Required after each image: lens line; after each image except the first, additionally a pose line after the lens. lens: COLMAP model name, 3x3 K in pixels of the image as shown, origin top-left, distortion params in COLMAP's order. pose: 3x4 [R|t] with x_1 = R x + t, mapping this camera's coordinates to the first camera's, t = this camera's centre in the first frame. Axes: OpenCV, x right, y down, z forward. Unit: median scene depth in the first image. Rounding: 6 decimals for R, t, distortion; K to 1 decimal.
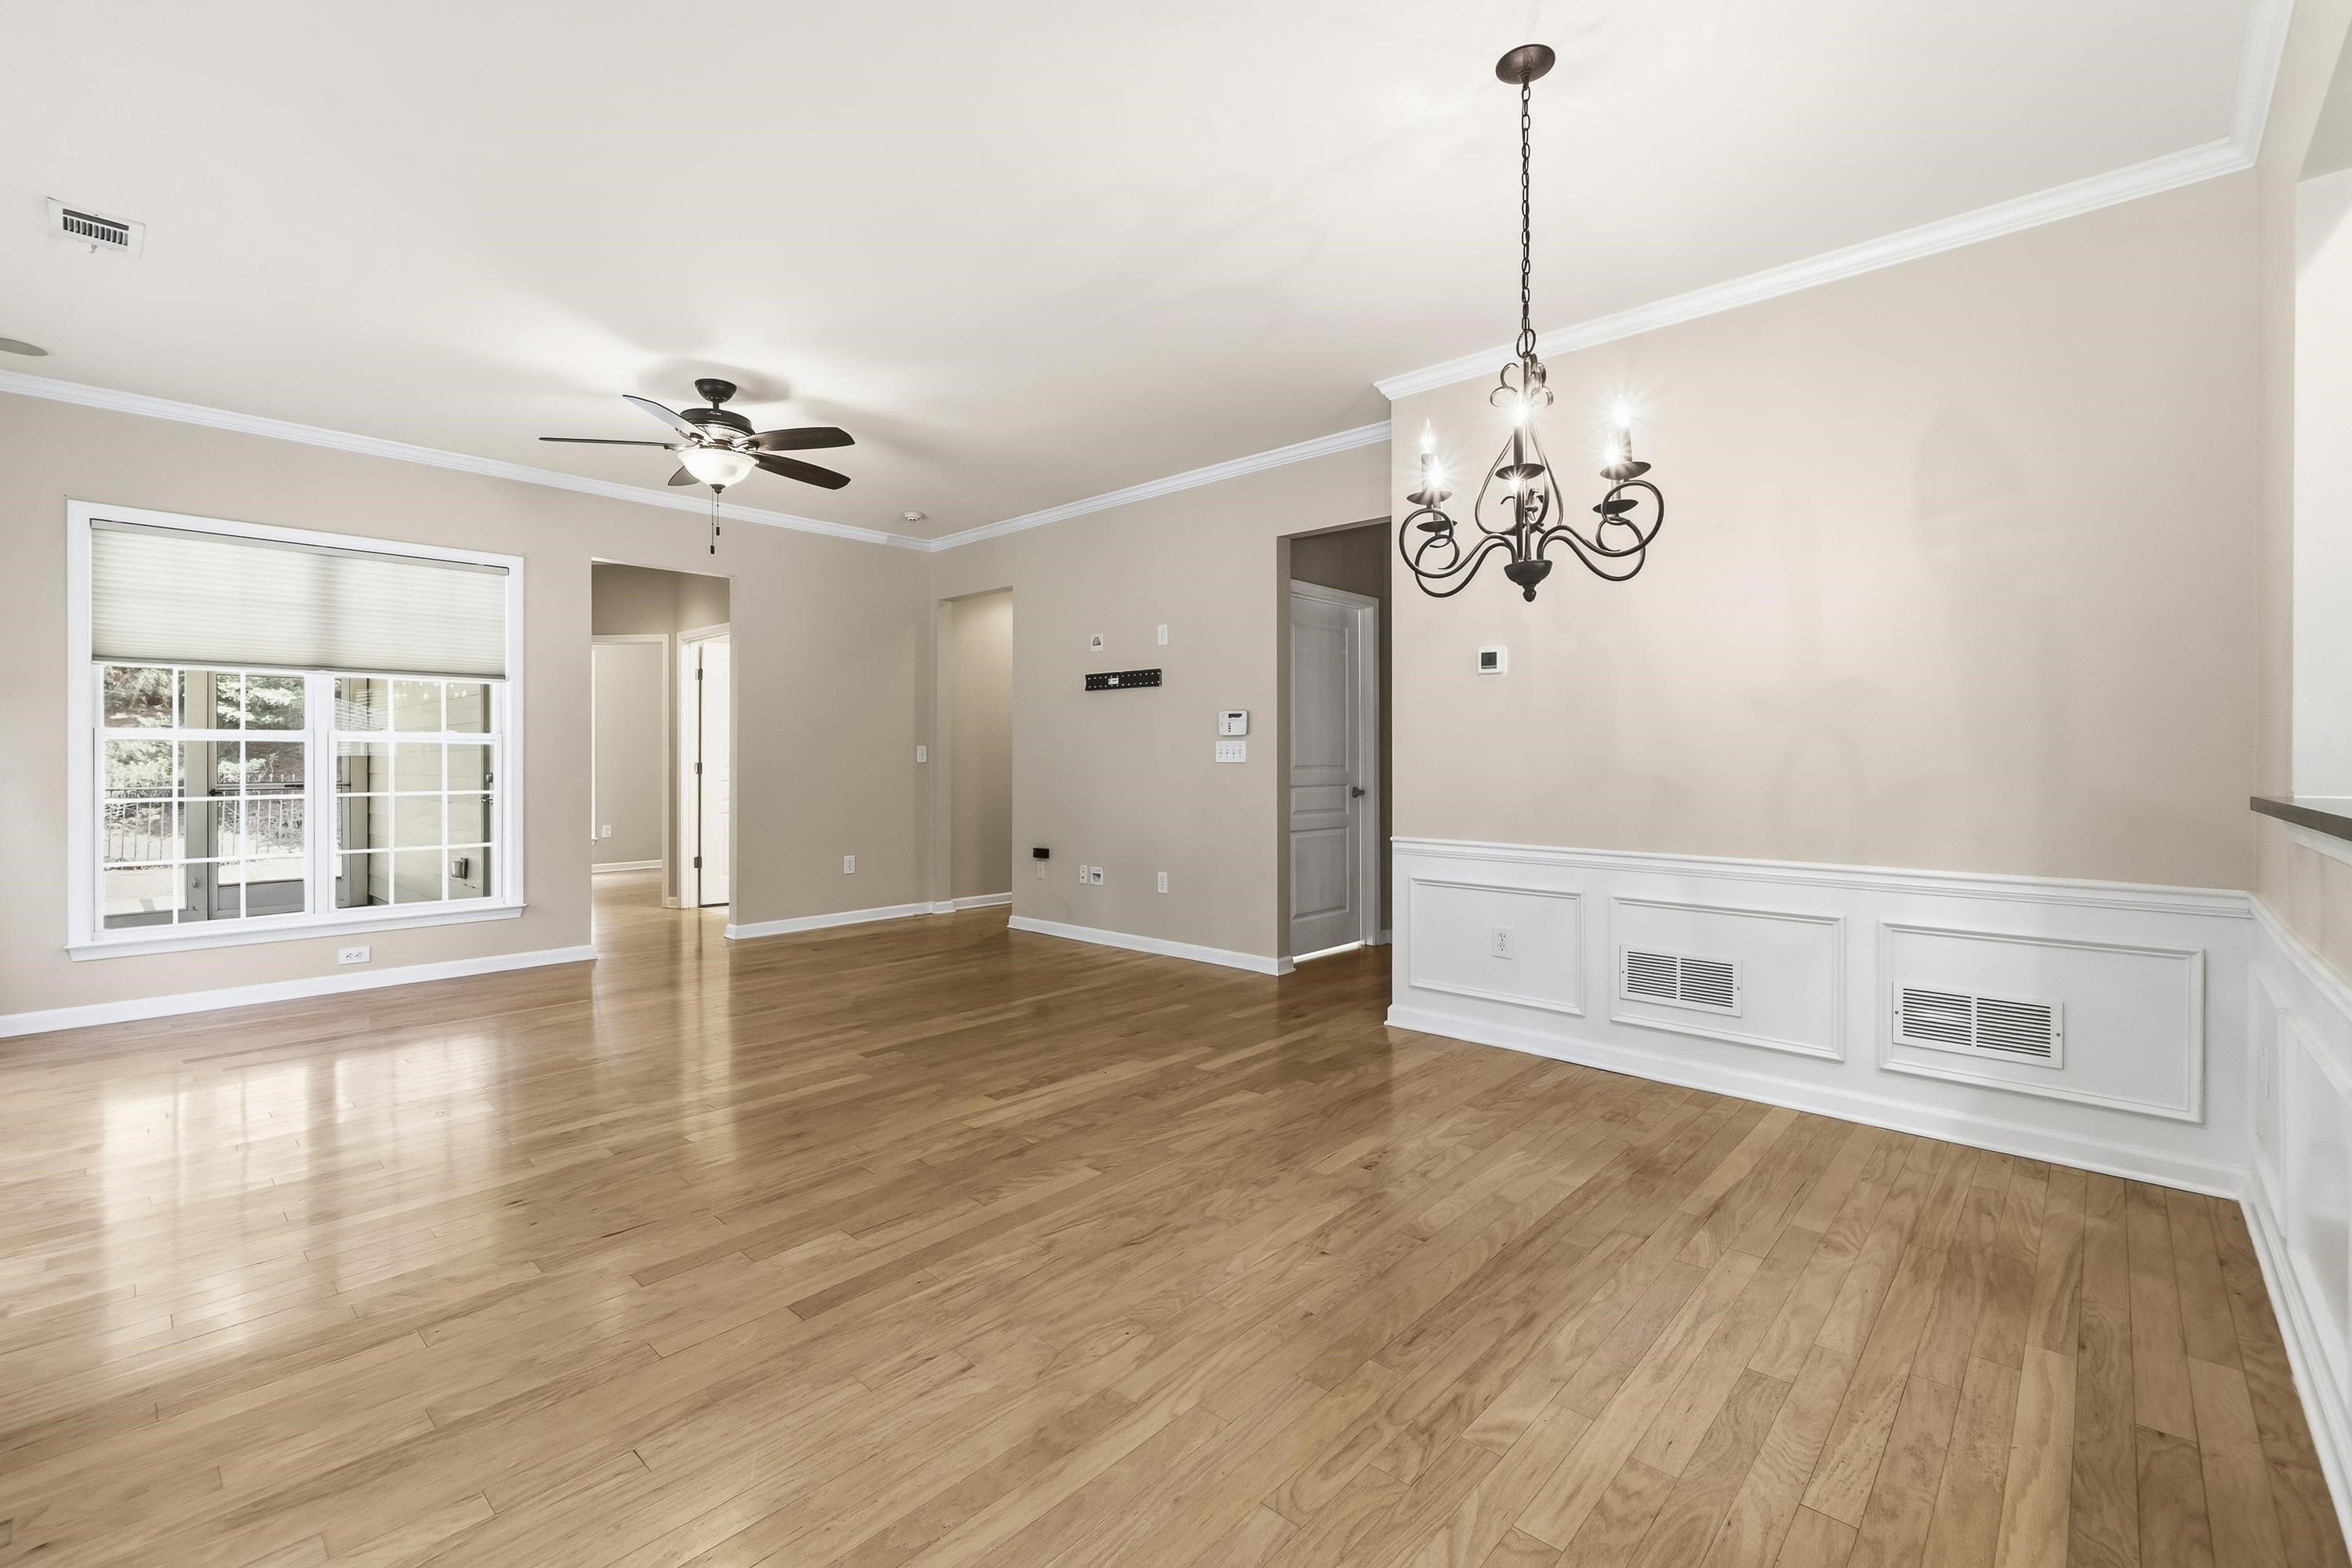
lens RADIAL K [[1014.5, 0, 1160.7], [0, 1014.5, 763.5], [0, 0, 1]] dist [-0.001729, -0.000185]
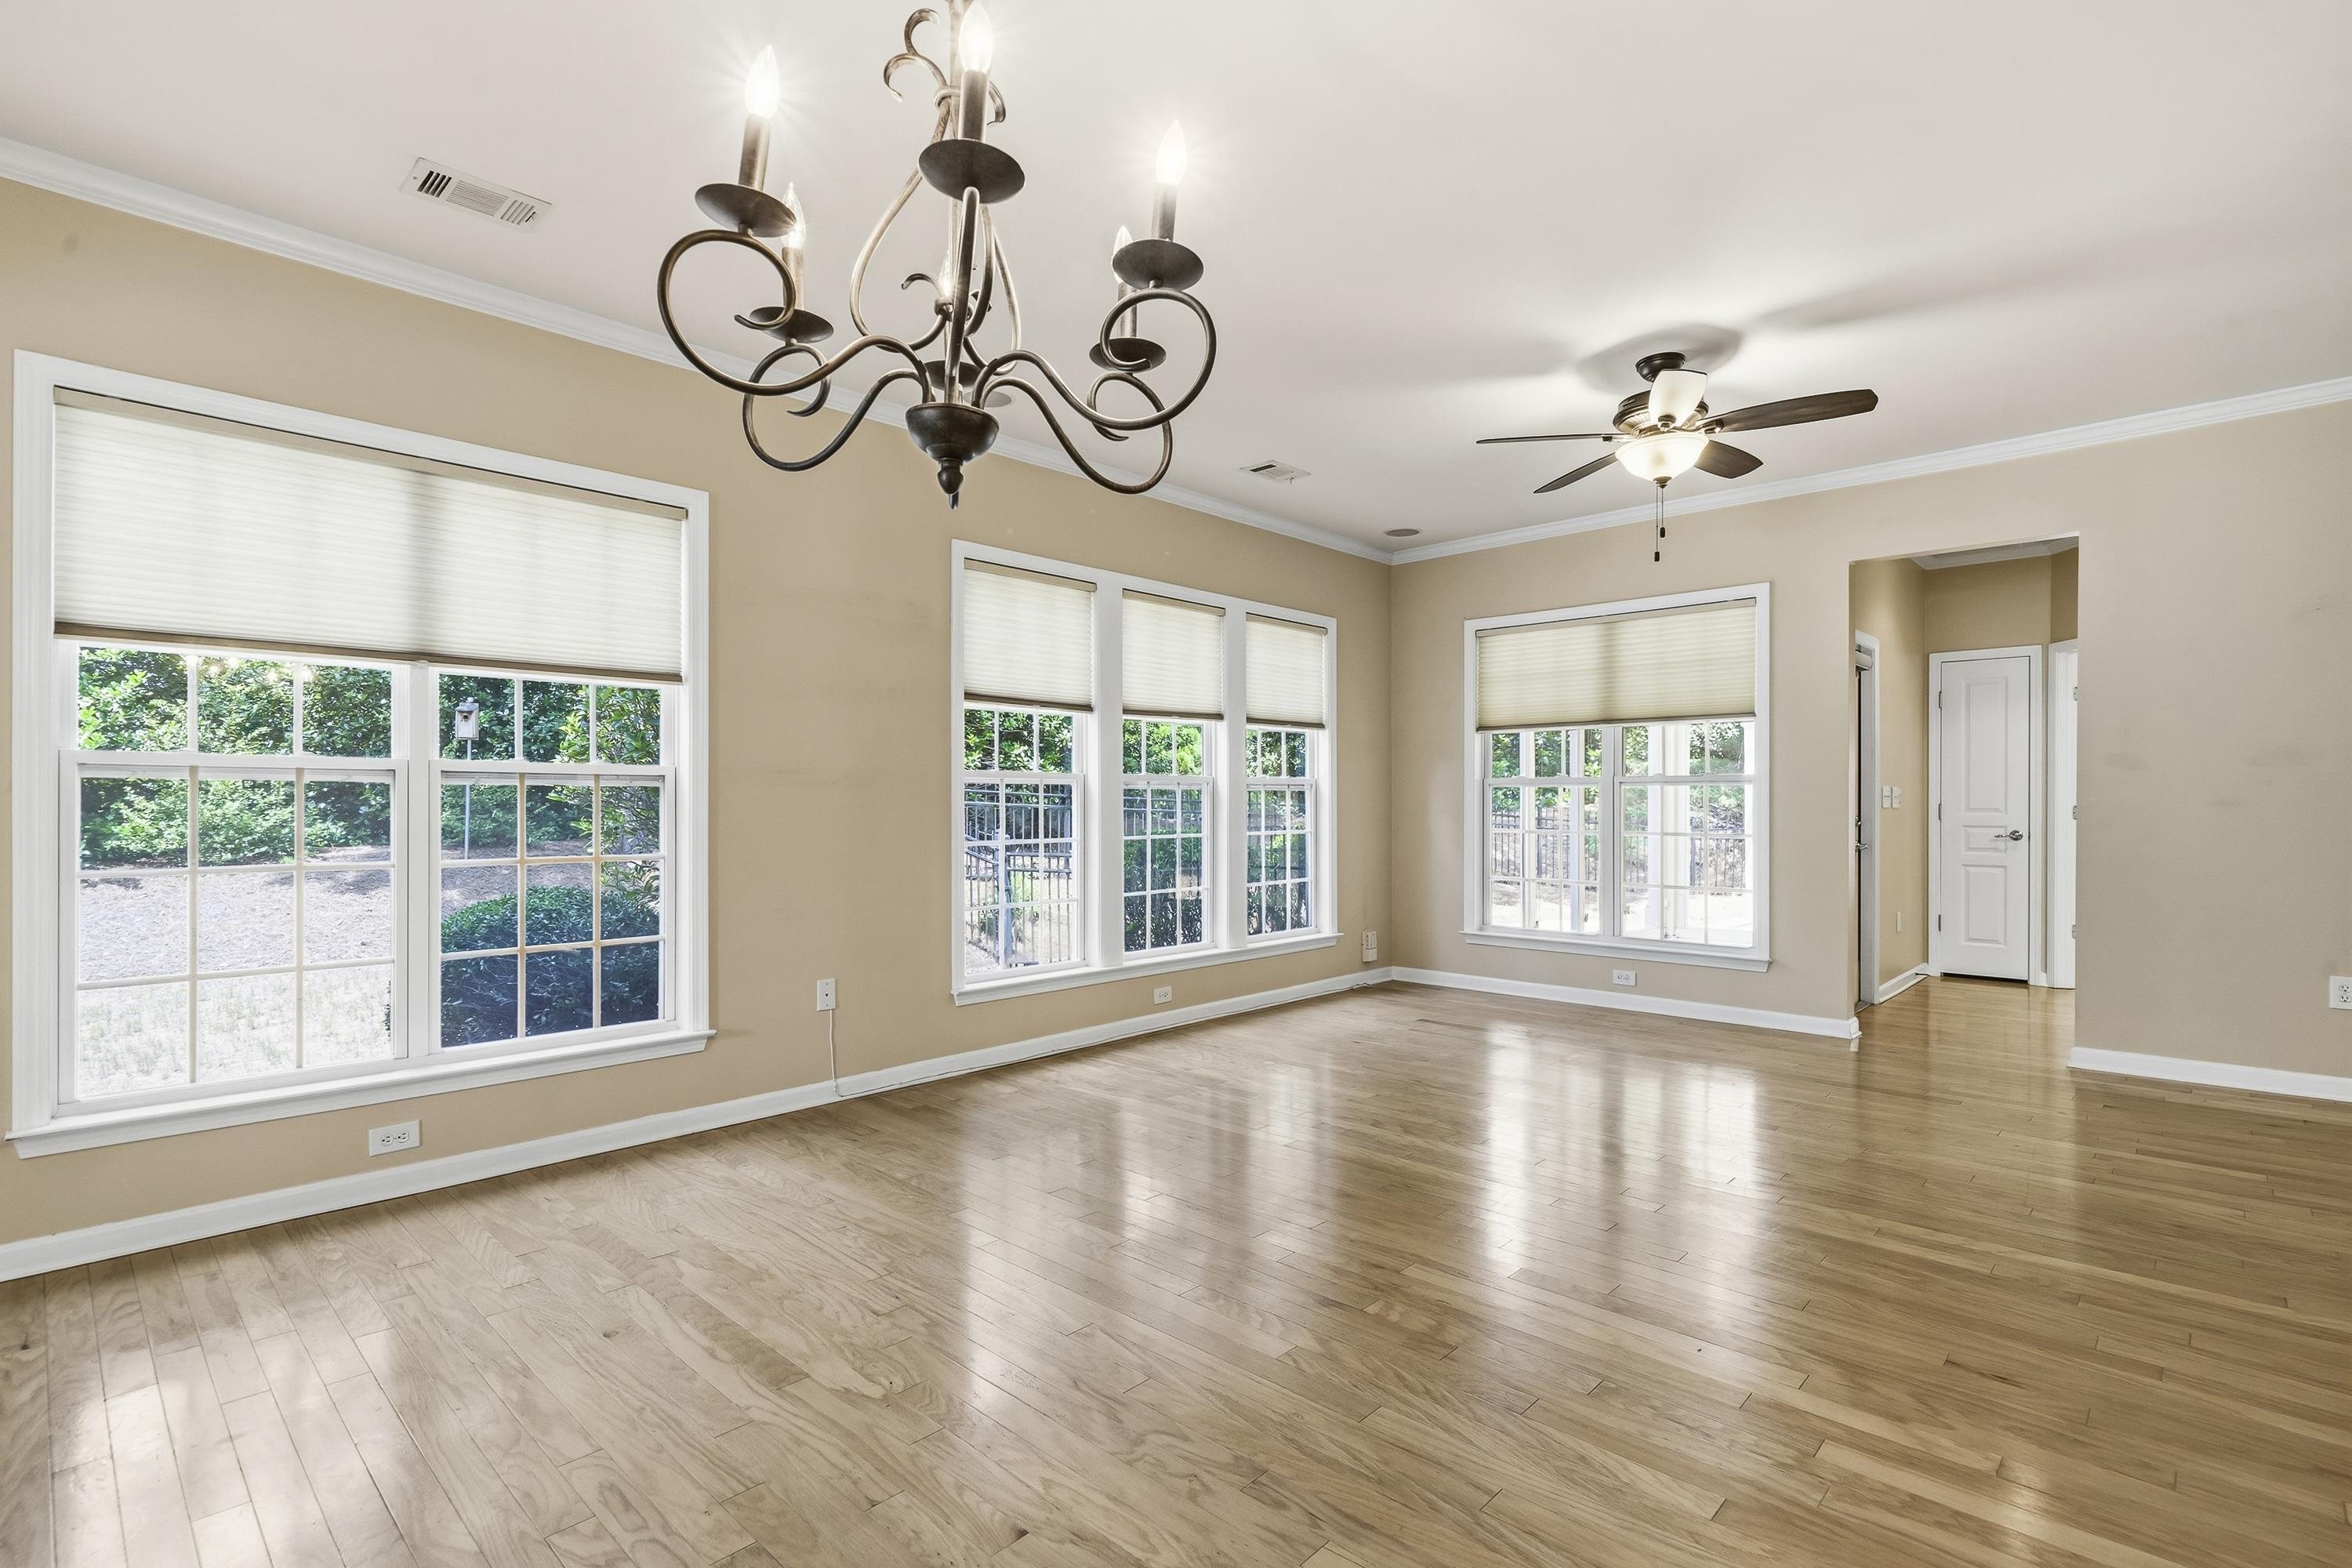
lens RADIAL K [[1098.8, 0, 1161.6], [0, 1098.8, 802.2], [0, 0, 1]] dist [-0.000351, 0.000532]
pose [[-0.017302, 0.000922, -0.999850, 0.583699], [-0.002544, 0.999996, 0.000966, -0.005098], [0.999847, 0.002560, -0.017300, 0.720295]]
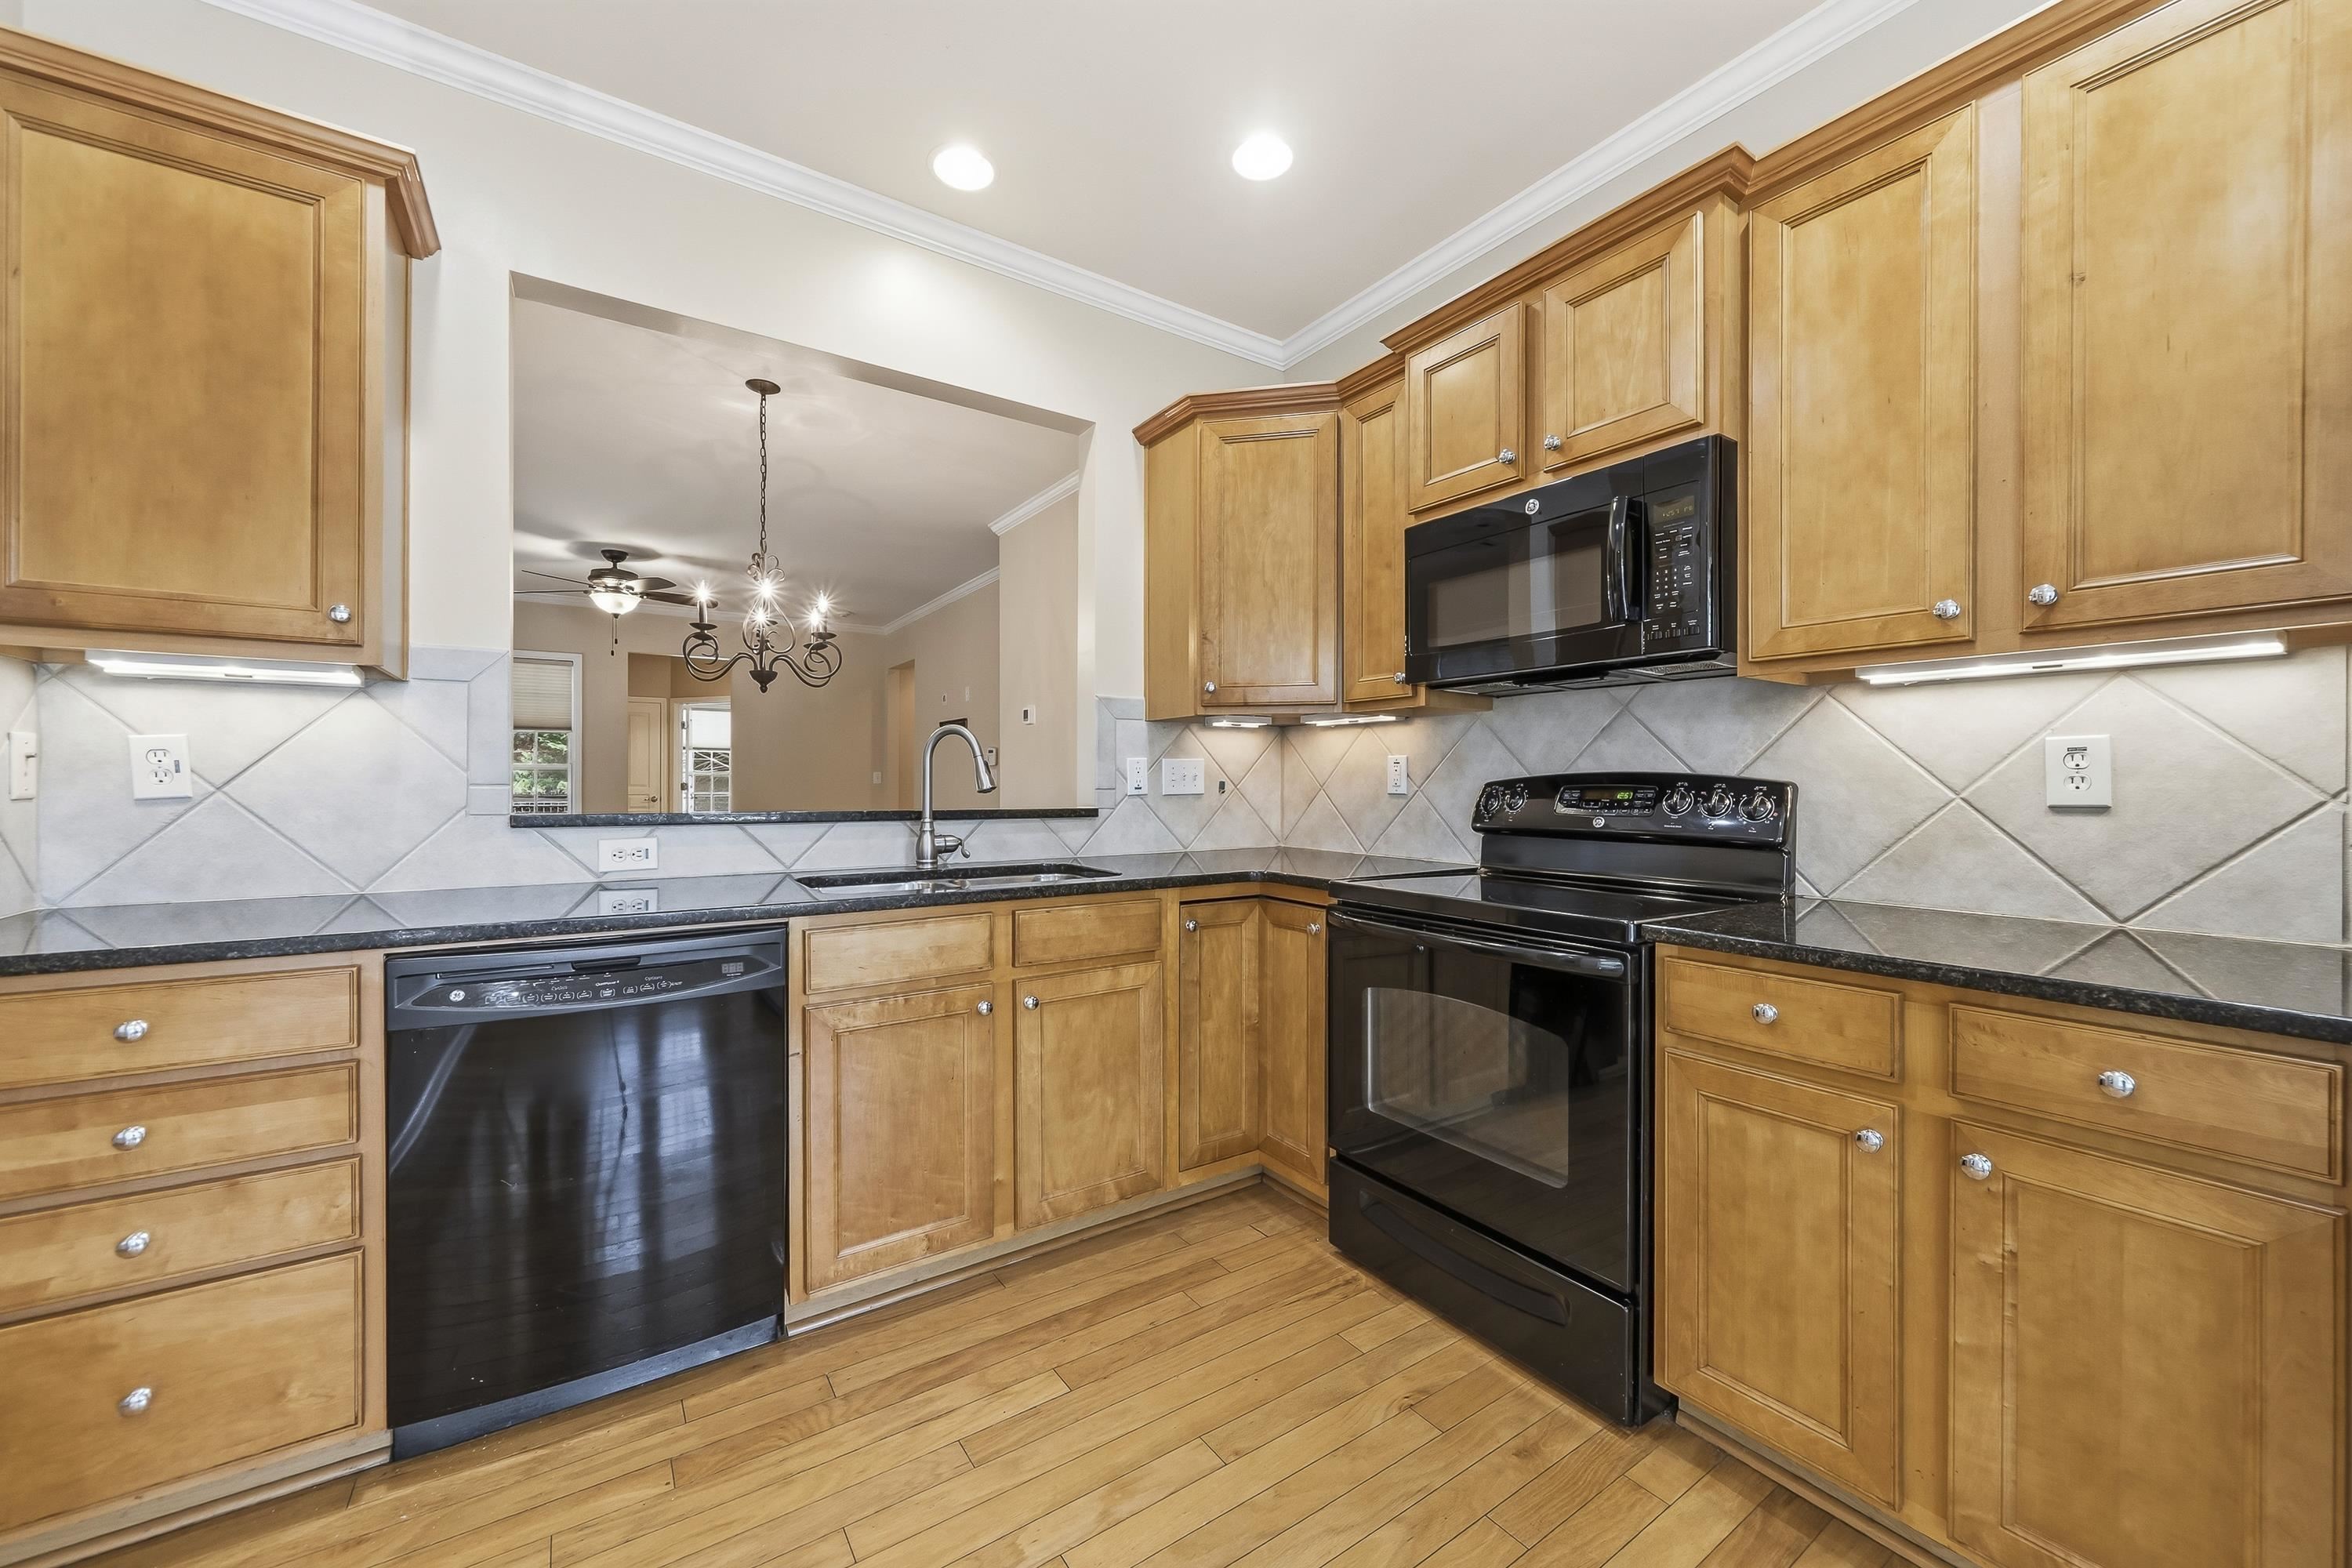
lens RADIAL K [[874.7, 0, 1163.9], [0, 874.7, 786.9], [0, 0, 1]] dist [-0.004142, -0.000198]
pose [[0.973757, 0.005246, -0.227529, 0.897247], [-0.004851, 0.999986, 0.002295, -0.002822], [0.227538, -0.001131, 0.973768, -0.206264]]
